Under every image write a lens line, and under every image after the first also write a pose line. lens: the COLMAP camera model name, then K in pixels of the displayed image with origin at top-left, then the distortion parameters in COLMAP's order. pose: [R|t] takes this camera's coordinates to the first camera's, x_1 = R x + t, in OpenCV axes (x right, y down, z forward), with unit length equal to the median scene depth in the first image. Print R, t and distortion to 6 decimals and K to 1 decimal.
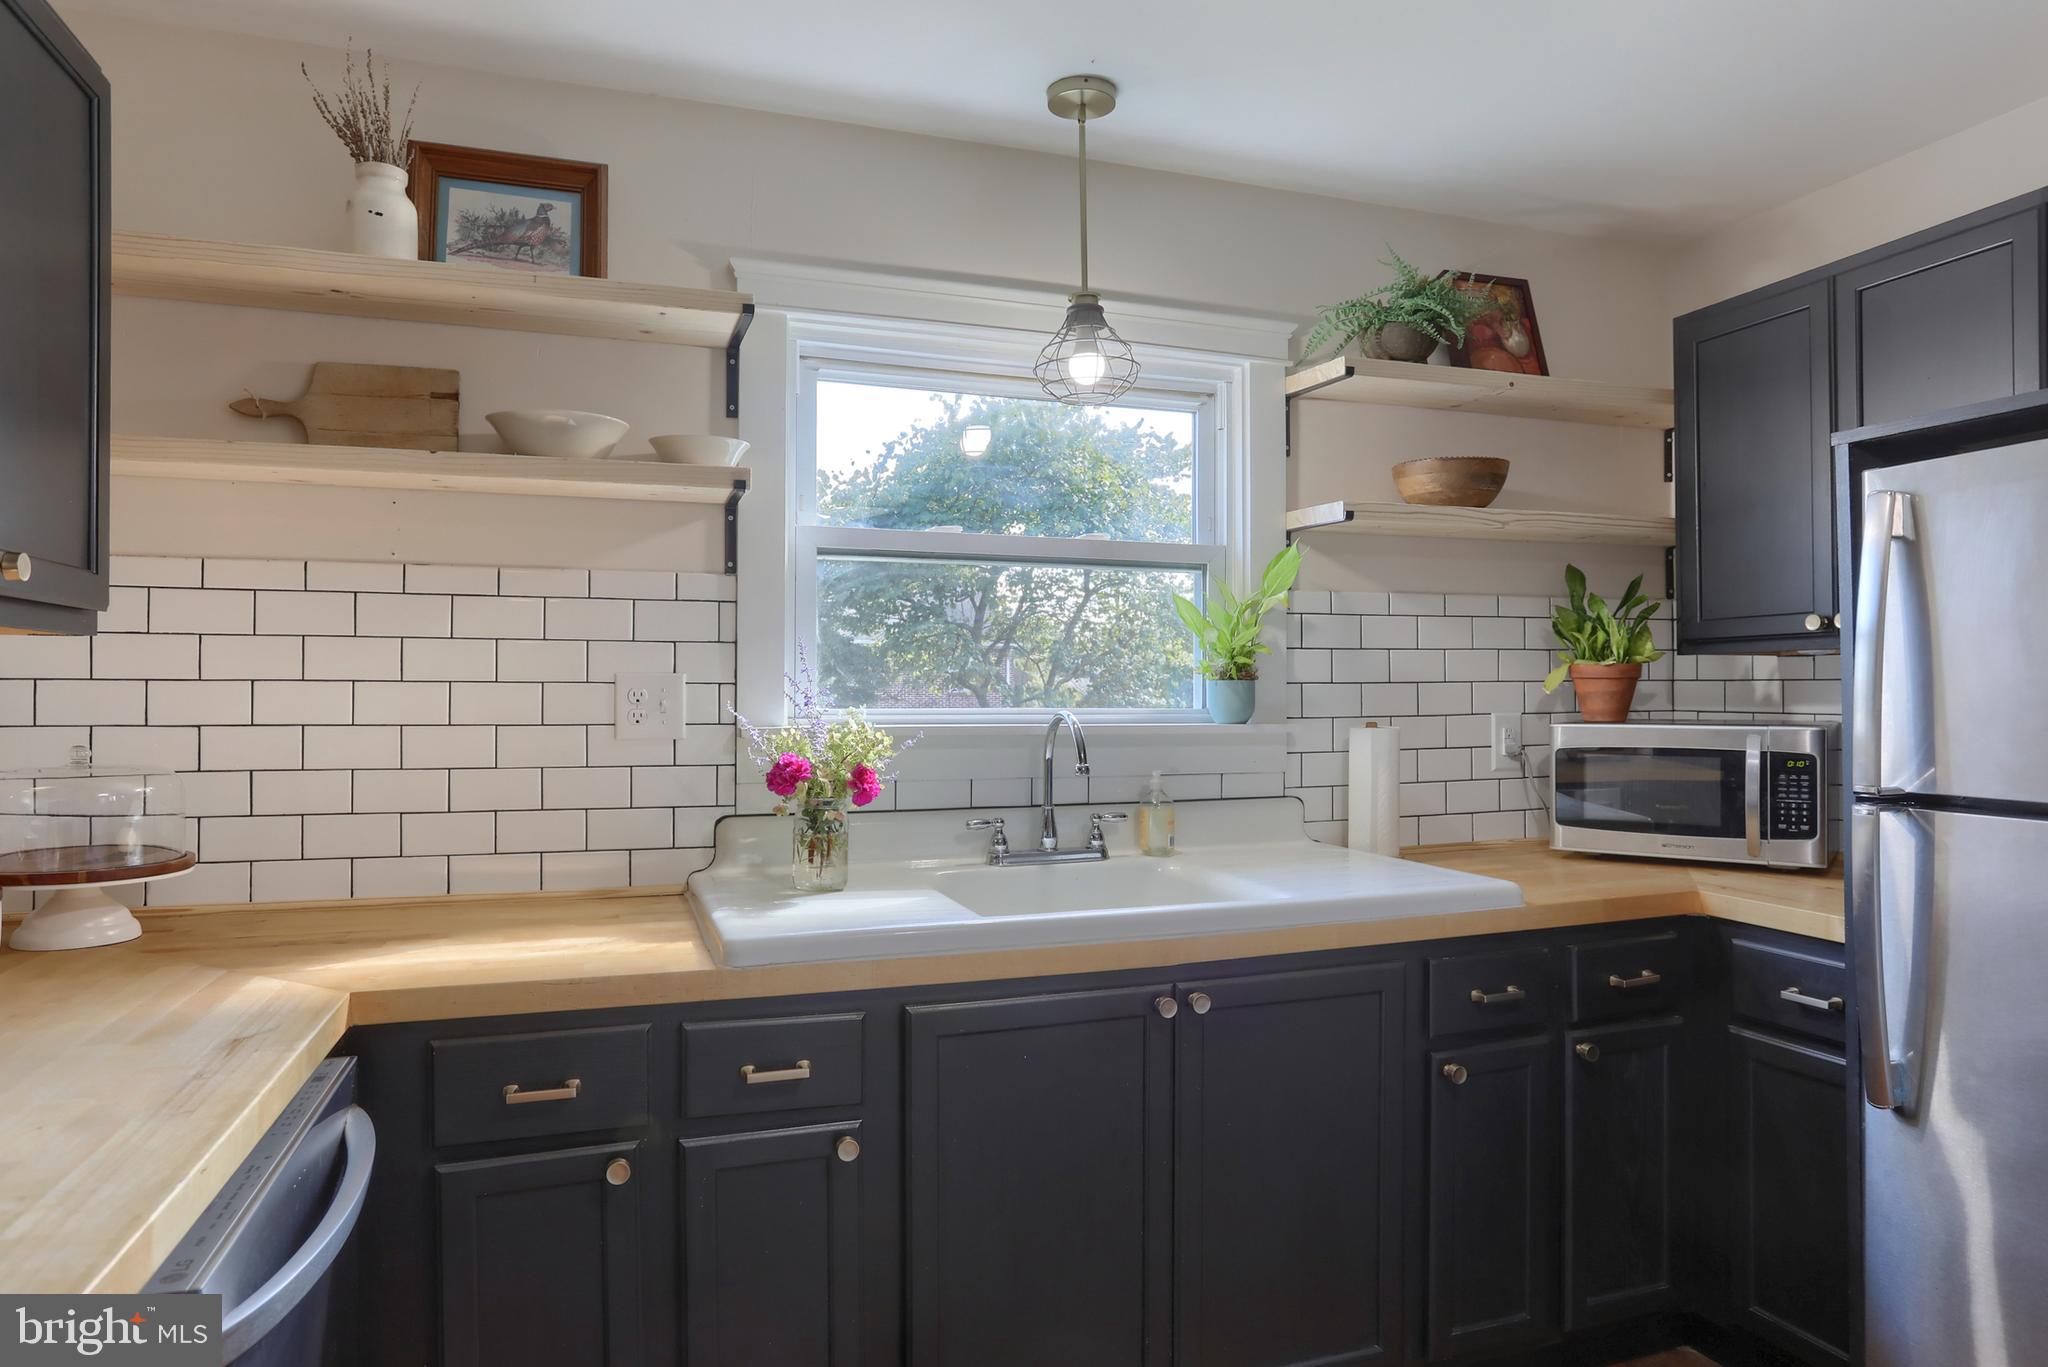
lens RADIAL K [[748.8, 0, 985.0], [0, 748.8, 686.0], [0, 0, 1]] dist [-0.014682, 0.000068]
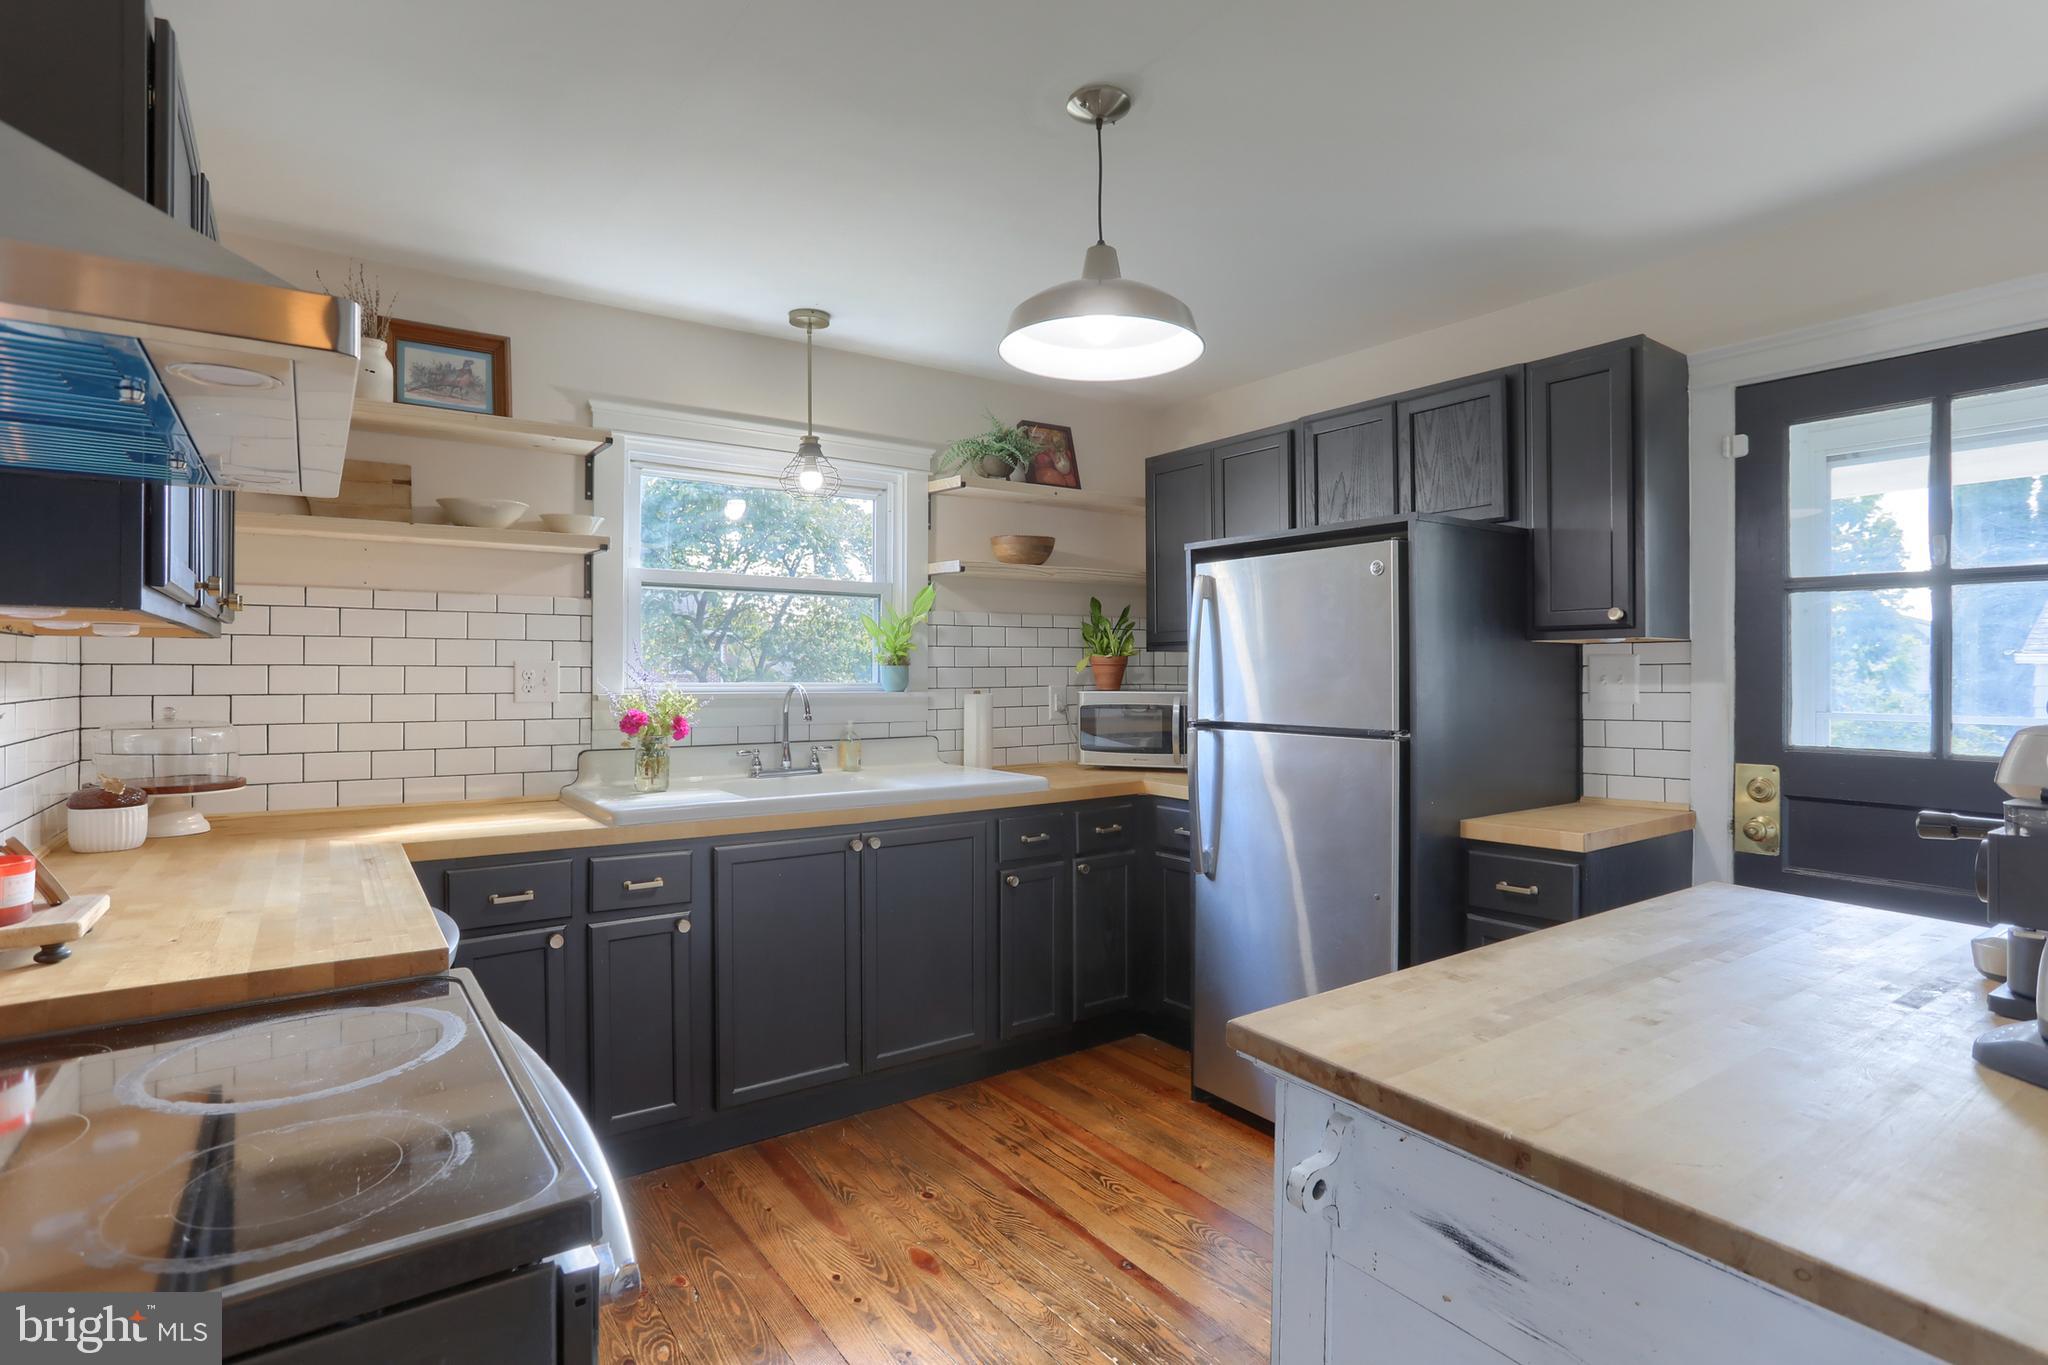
lens RADIAL K [[1031.1, 0, 1036.0], [0, 1031.1, 674.6], [0, 0, 1]] dist [-0.060834, 0.040318]
pose [[0.916729, -0.000675, 0.399510, -0.318189], [-0.002522, 0.999969, 0.007476, -0.006119], [-0.399502, -0.007862, 0.916698, -1.310263]]
